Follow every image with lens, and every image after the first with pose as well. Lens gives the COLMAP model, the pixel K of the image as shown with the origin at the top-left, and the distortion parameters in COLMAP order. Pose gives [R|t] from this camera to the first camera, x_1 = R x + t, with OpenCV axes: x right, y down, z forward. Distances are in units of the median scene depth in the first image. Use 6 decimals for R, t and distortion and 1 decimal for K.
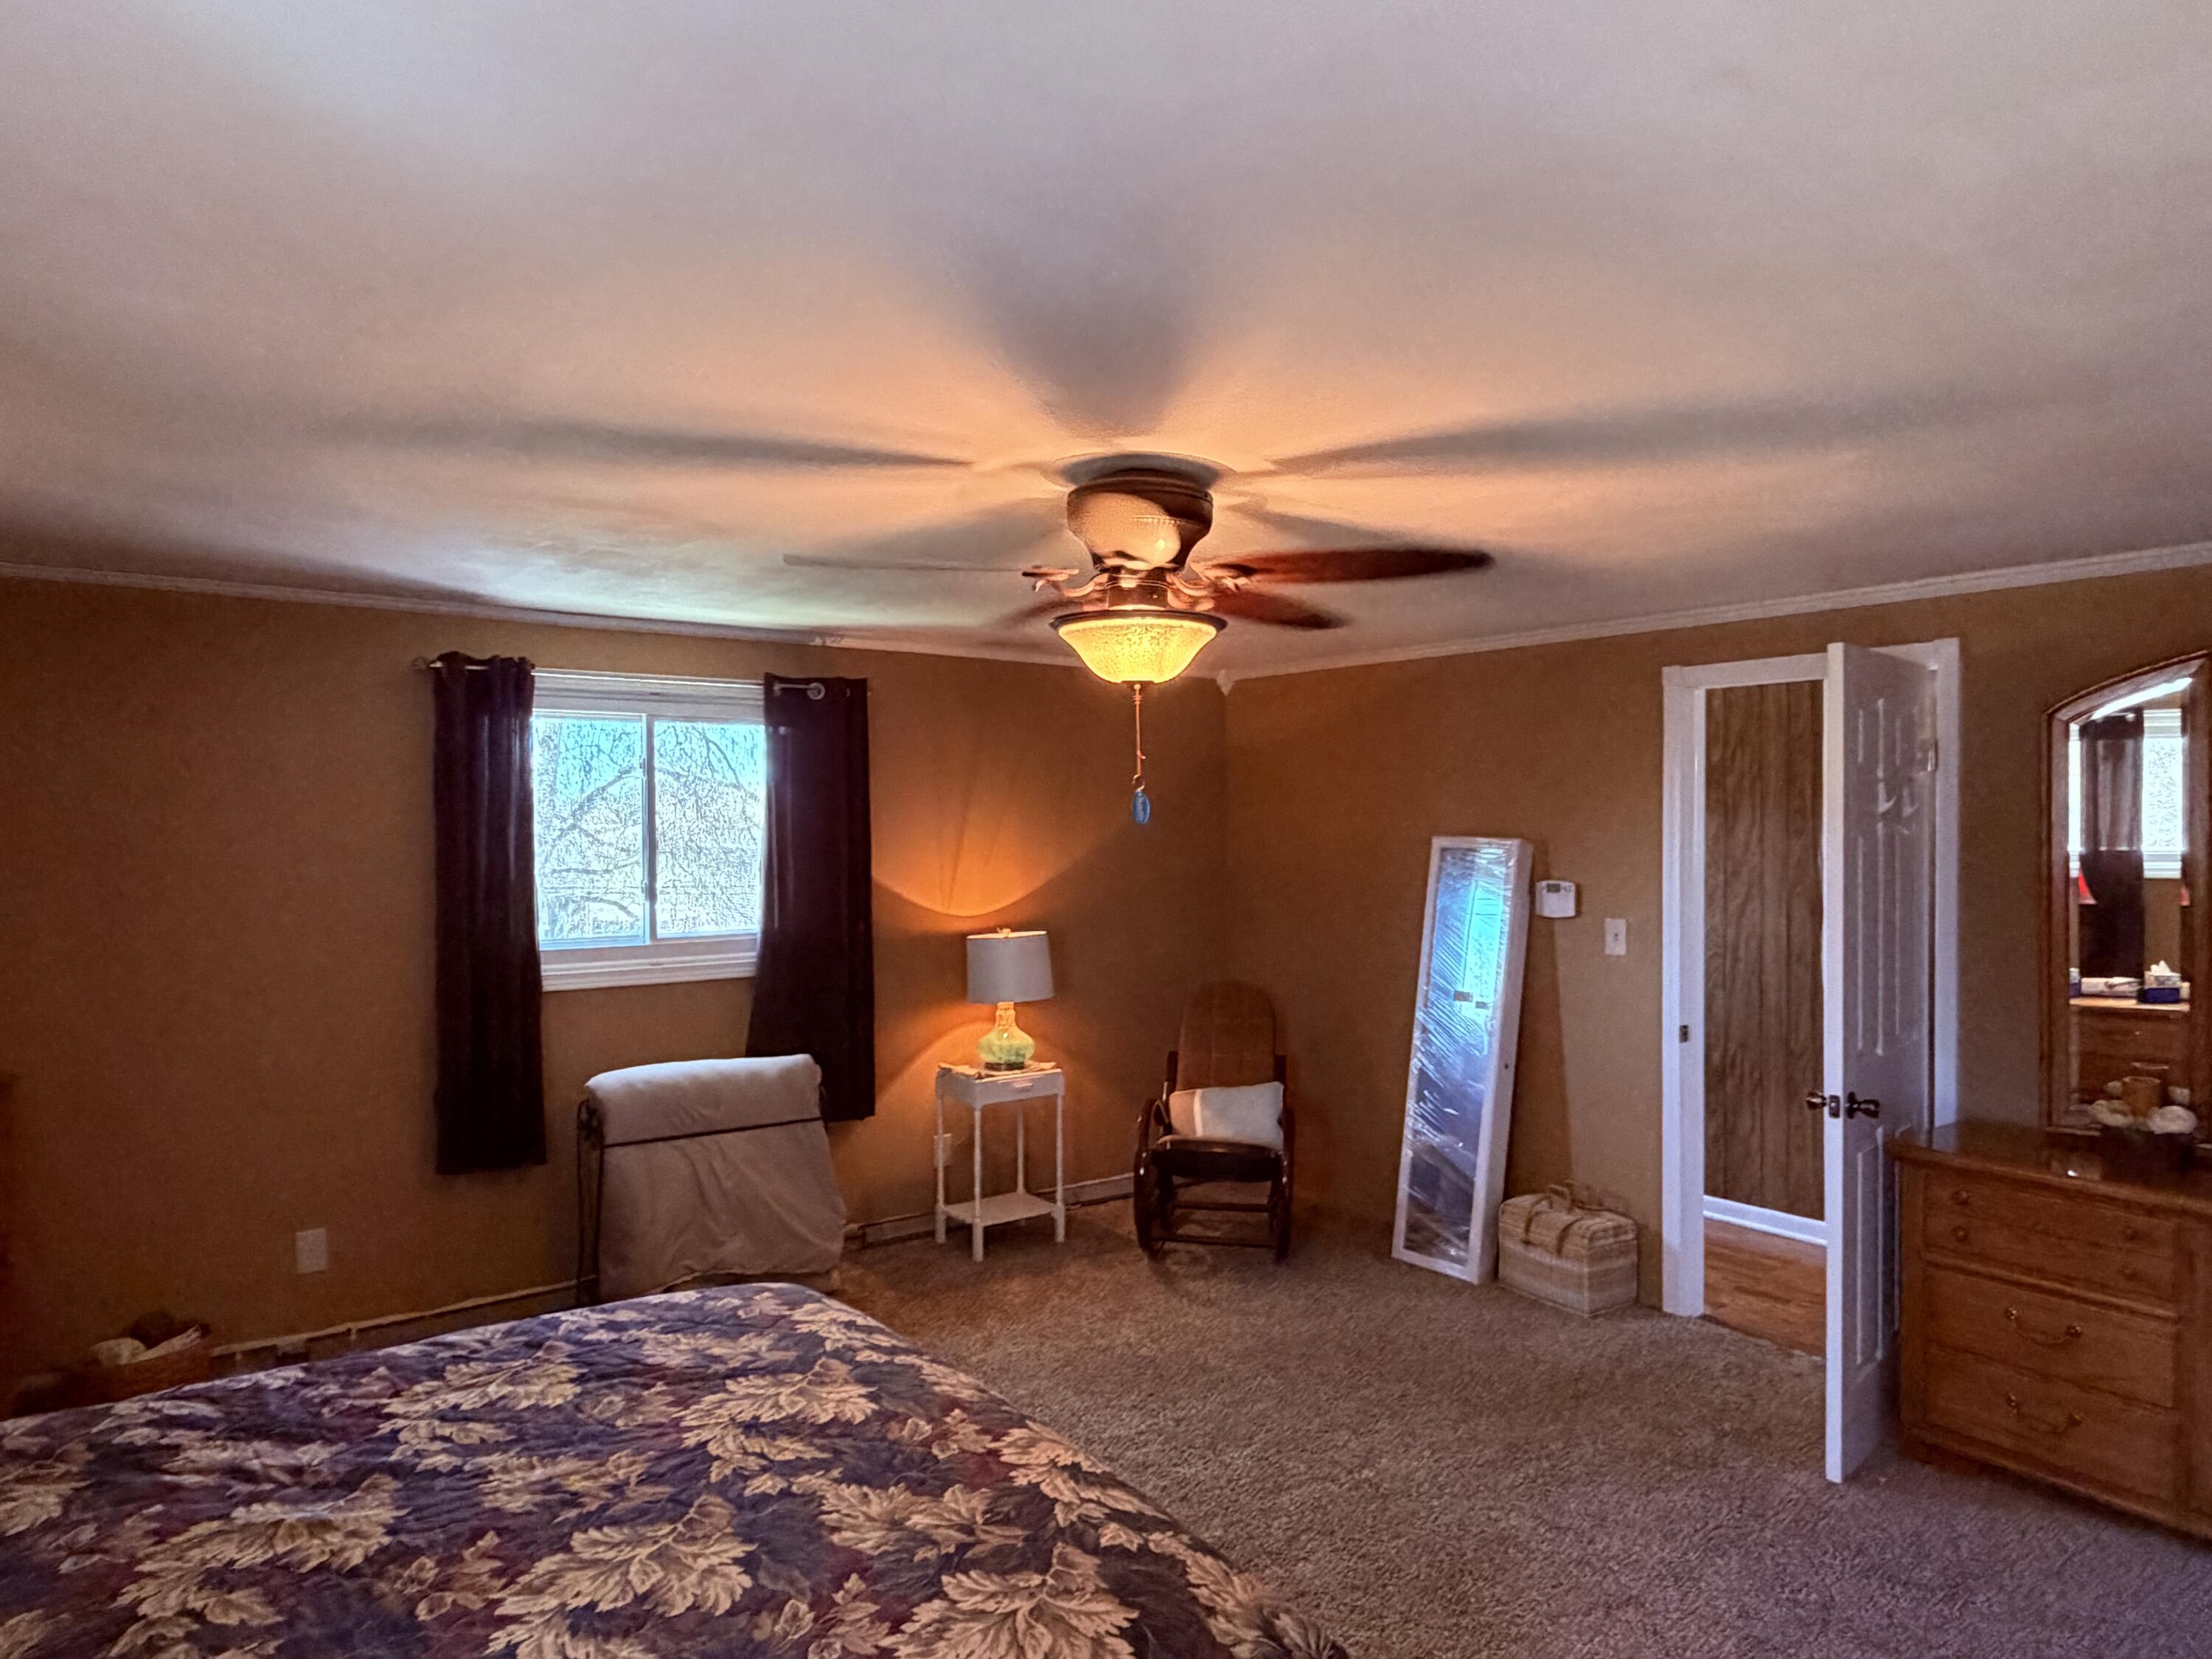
lens RADIAL K [[1395.3, 0, 1094.5], [0, 1395.3, 822.5], [0, 0, 1]] dist [0.000569, 0.001080]
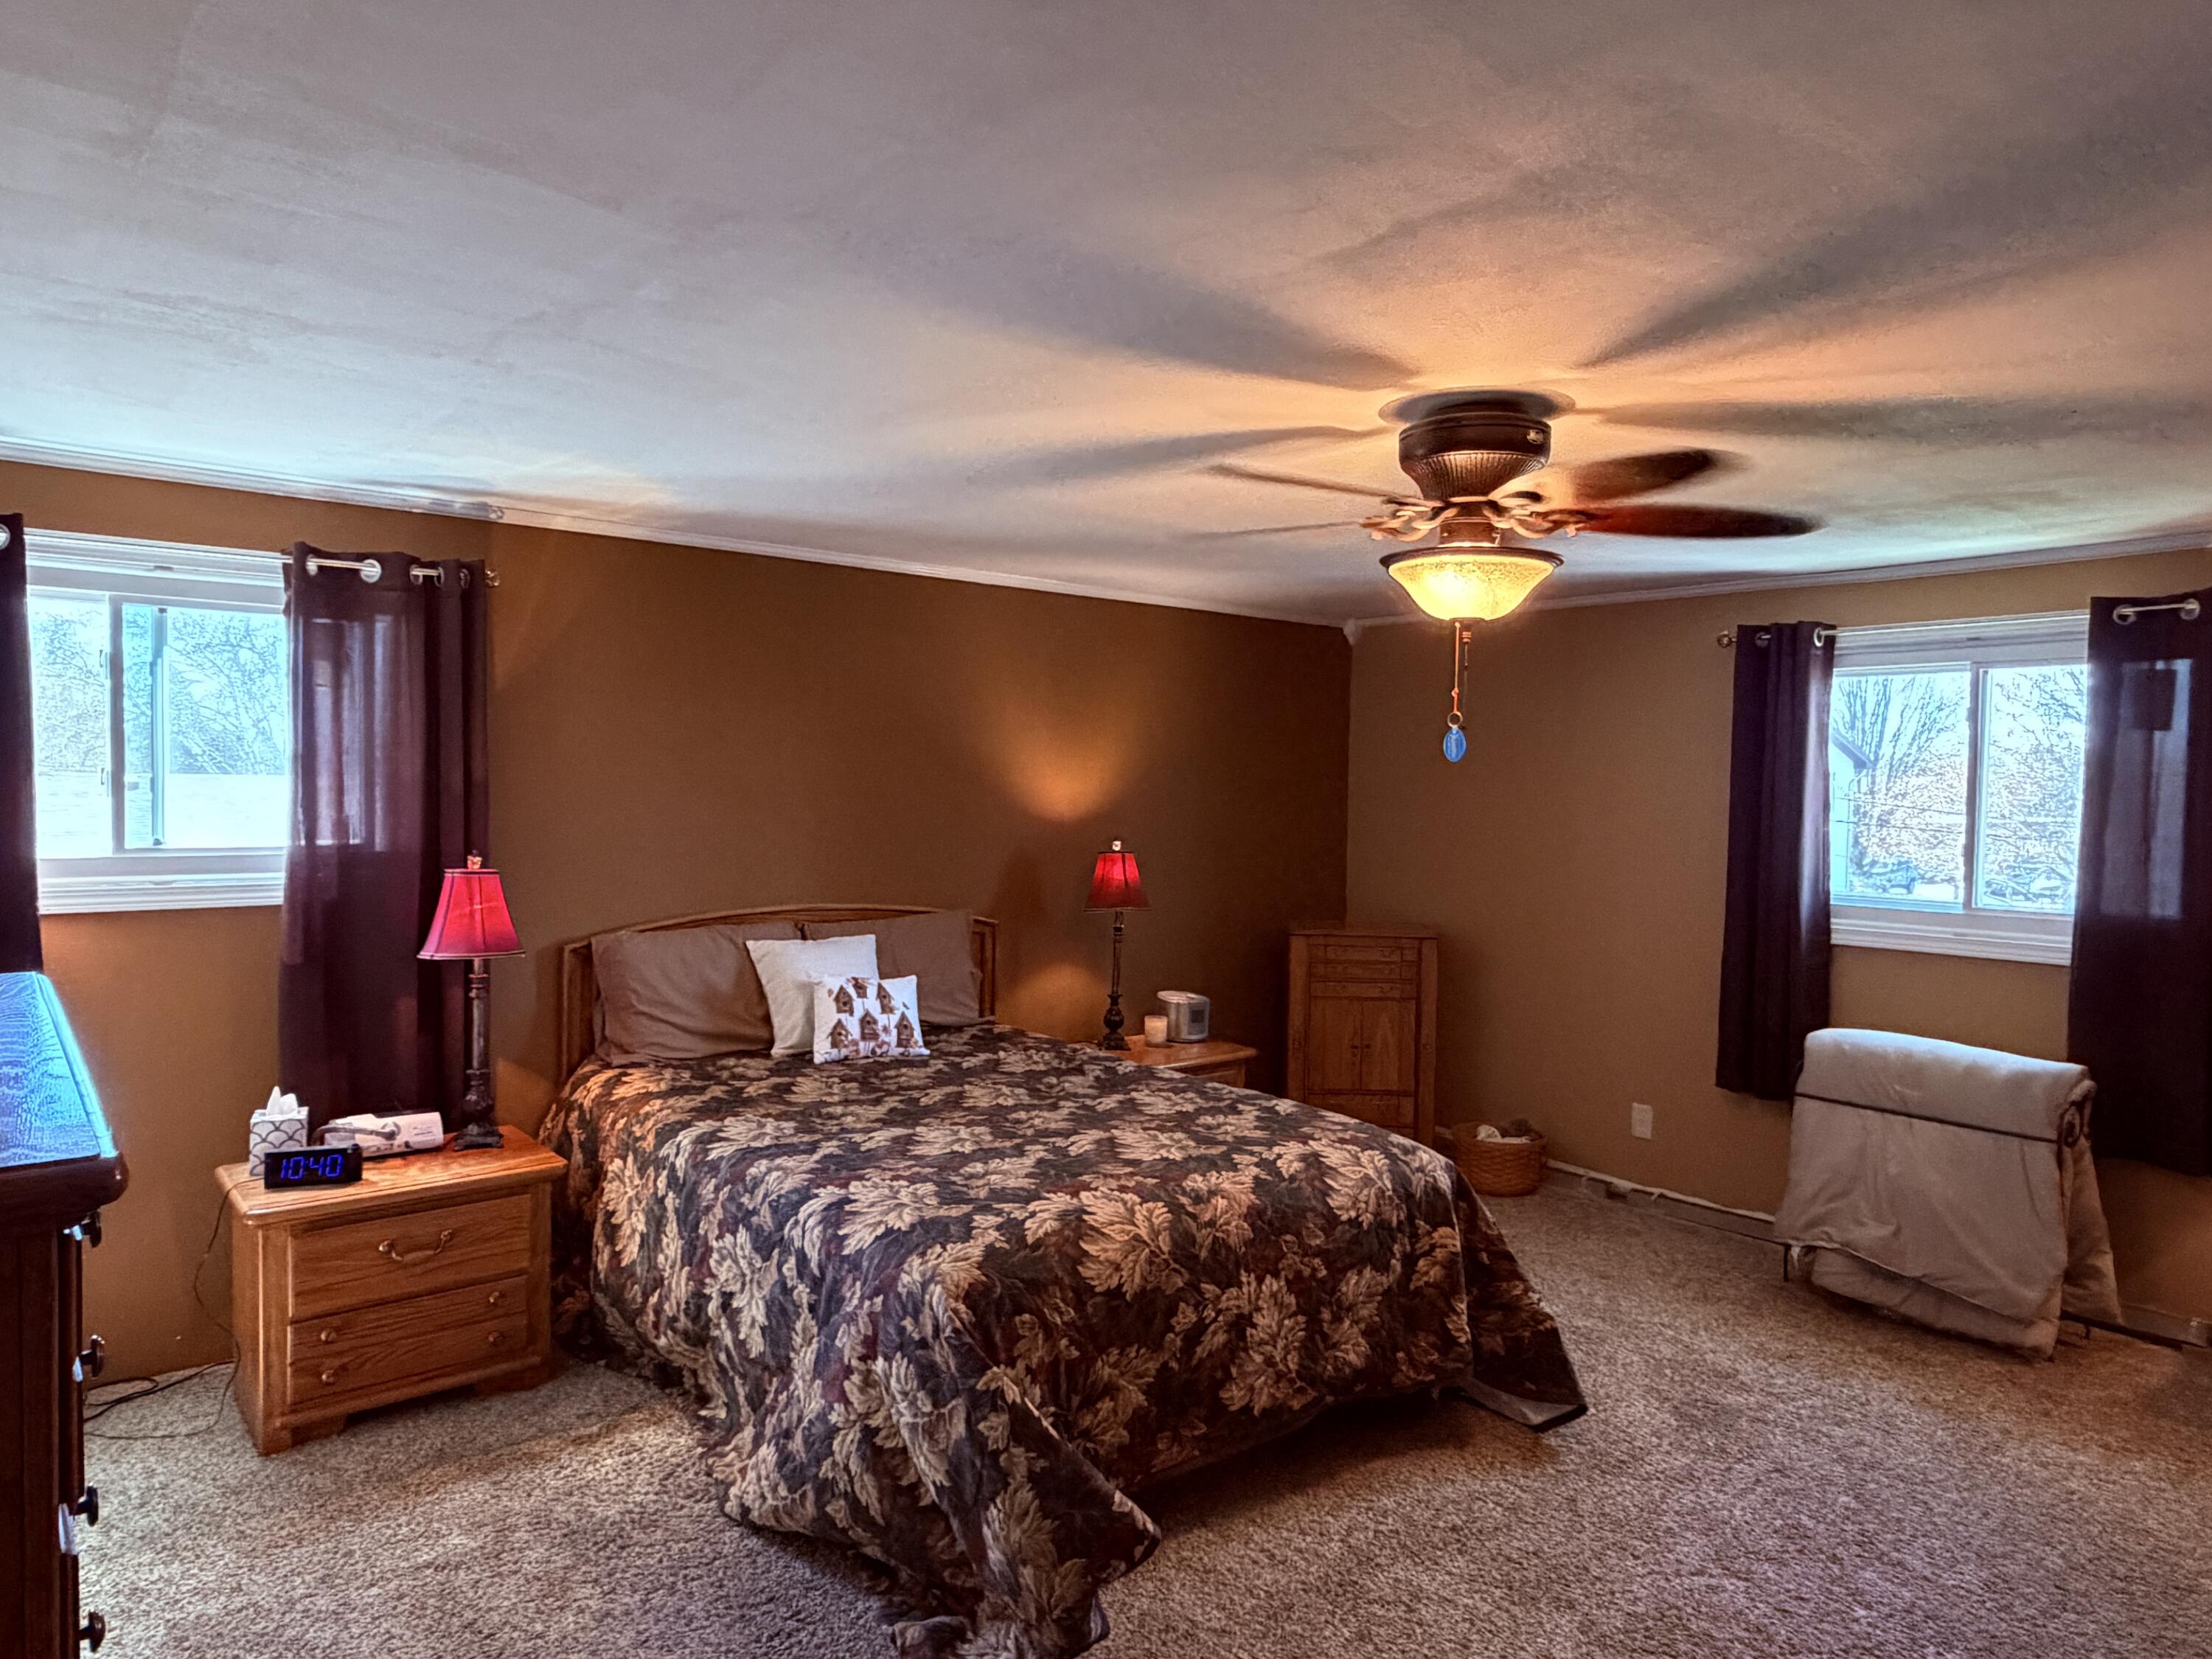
lens RADIAL K [[1395.3, 0, 1095.4], [0, 1395.3, 828.3], [0, 0, 1]] dist [0.000569, 0.001080]
pose [[0.057809, 0.033284, -0.997773, 1.022926], [-0.018535, 0.999308, 0.032262, 0.022482], [0.998156, 0.016628, 0.058386, 0.685811]]
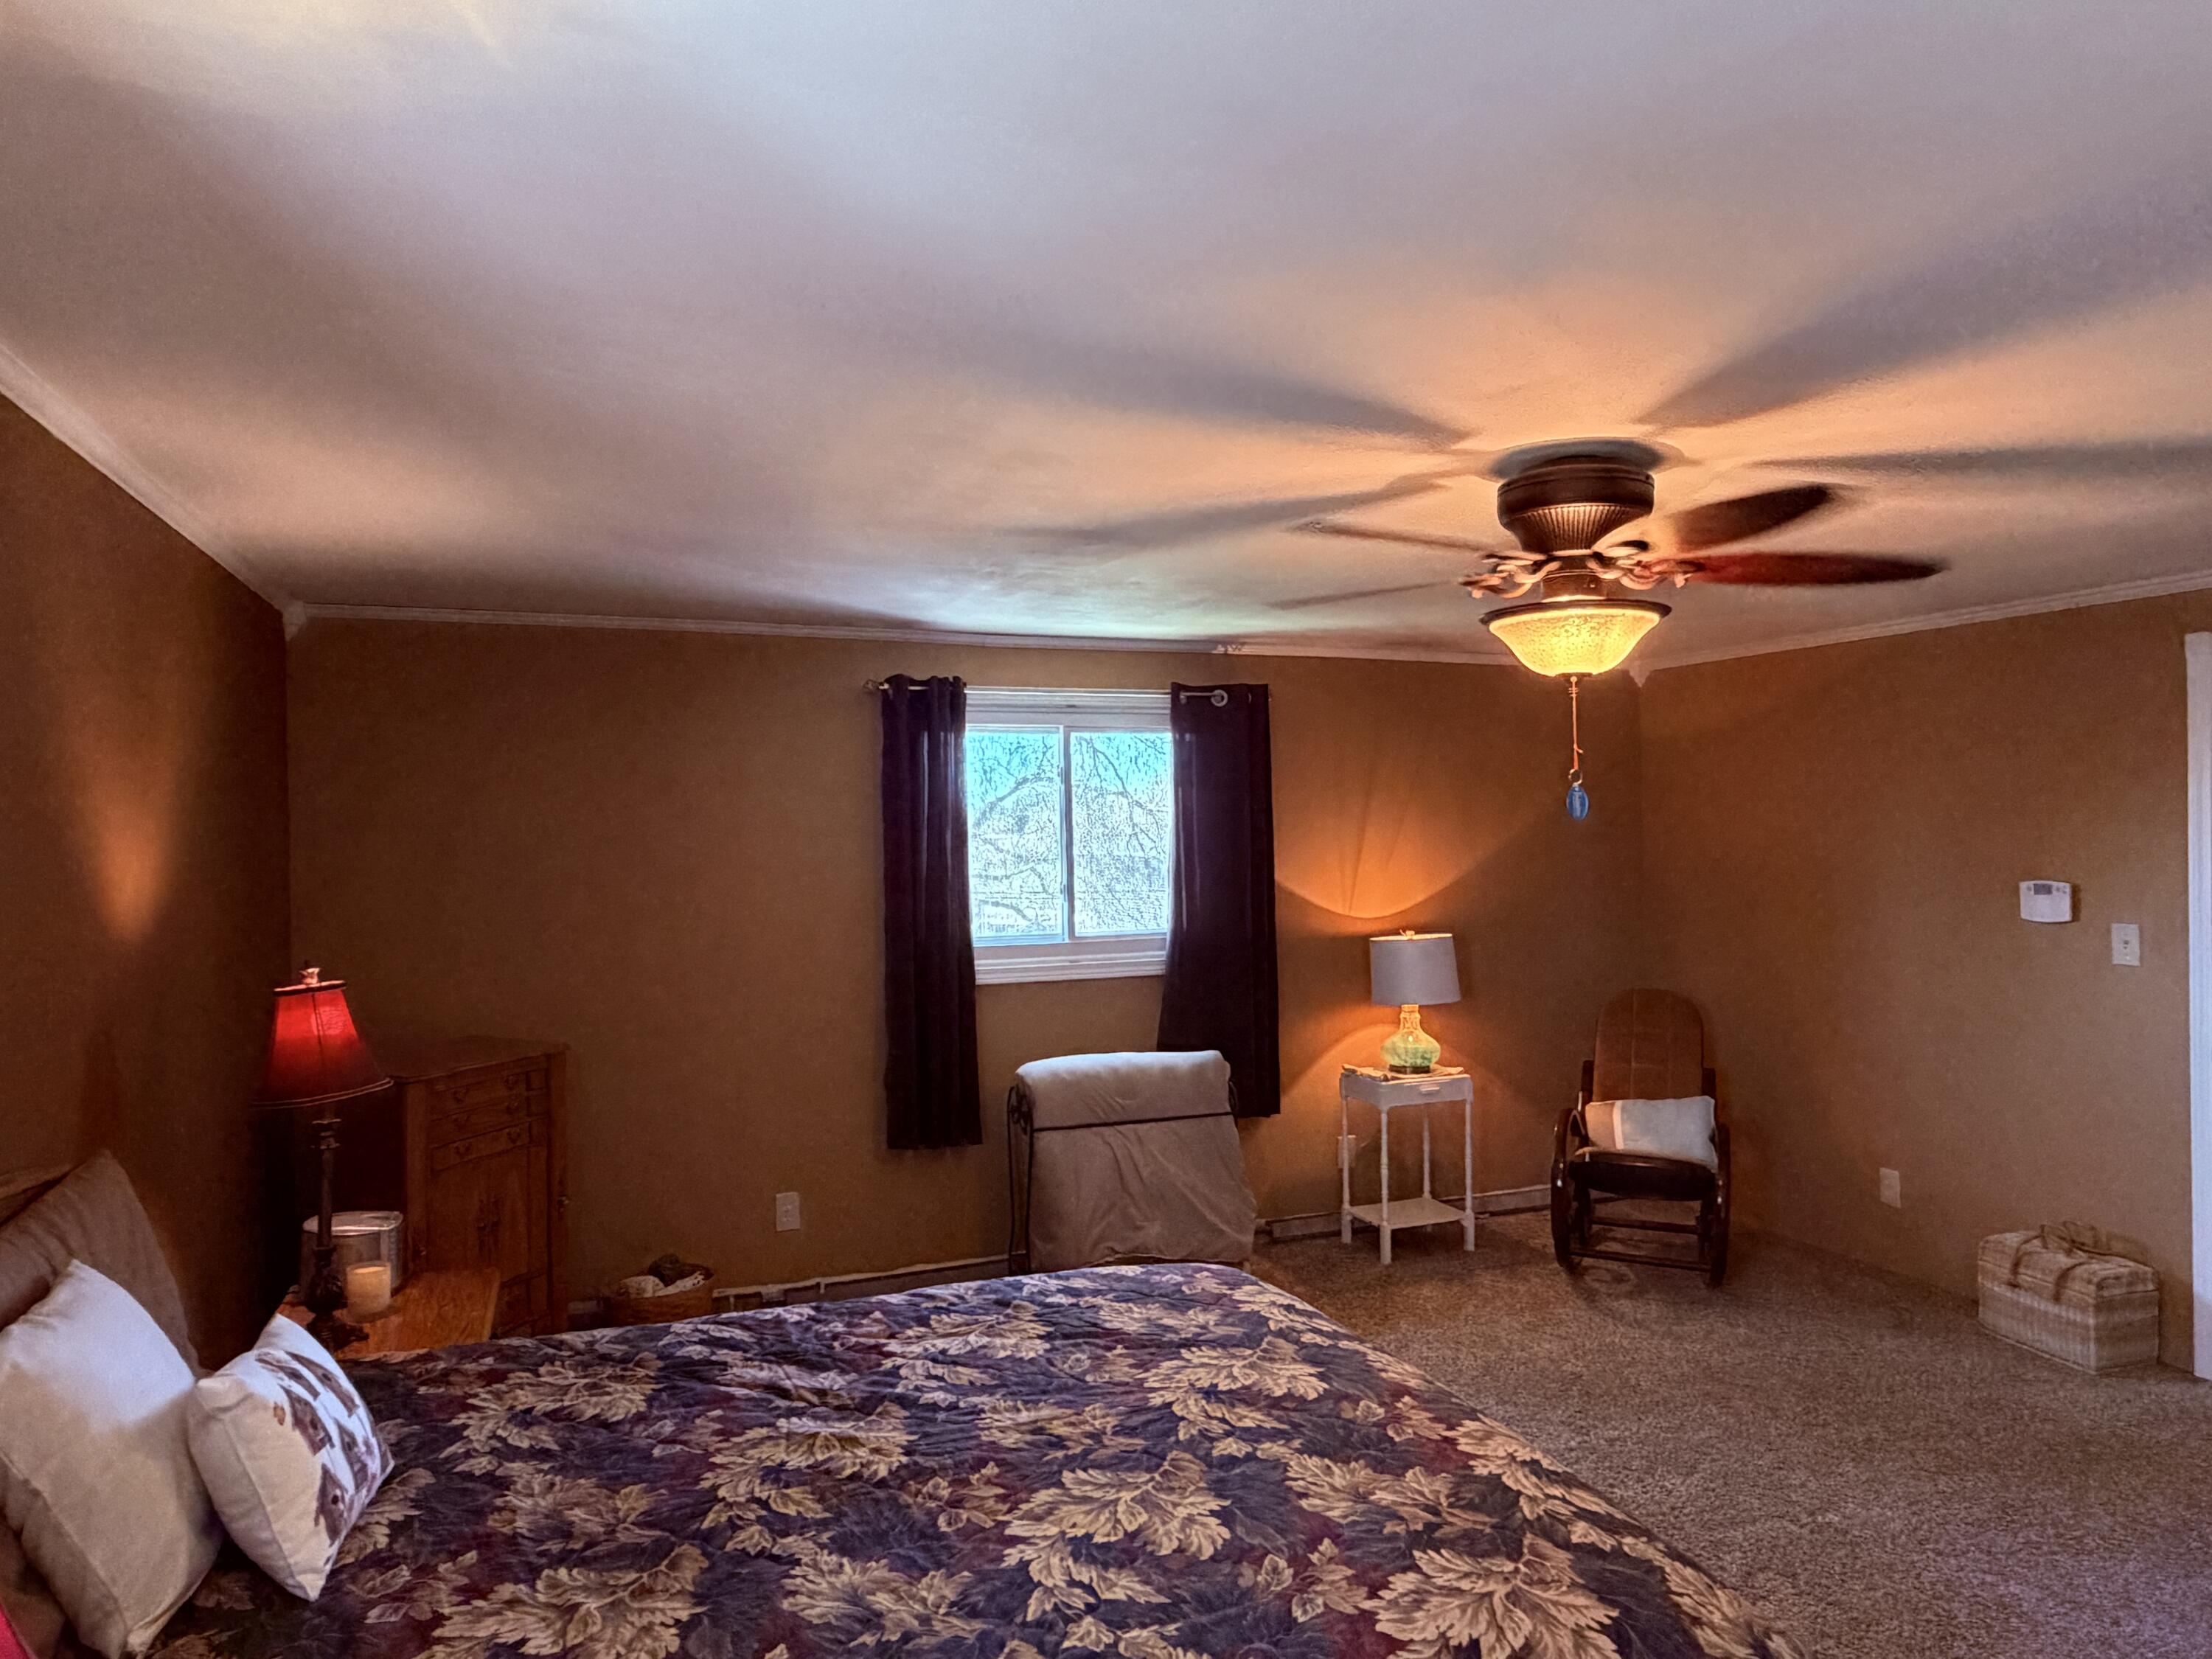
lens RADIAL K [[1395.3, 0, 1094.6], [0, 1395.3, 826.7], [0, 0, 1]] dist [0.000569, 0.001080]
pose [[0.964980, -0.011966, -0.262051, -0.037669], [0.011633, 0.999928, -0.002820, 0.004810], [0.262066, -0.000327, 0.965050, -0.032437]]
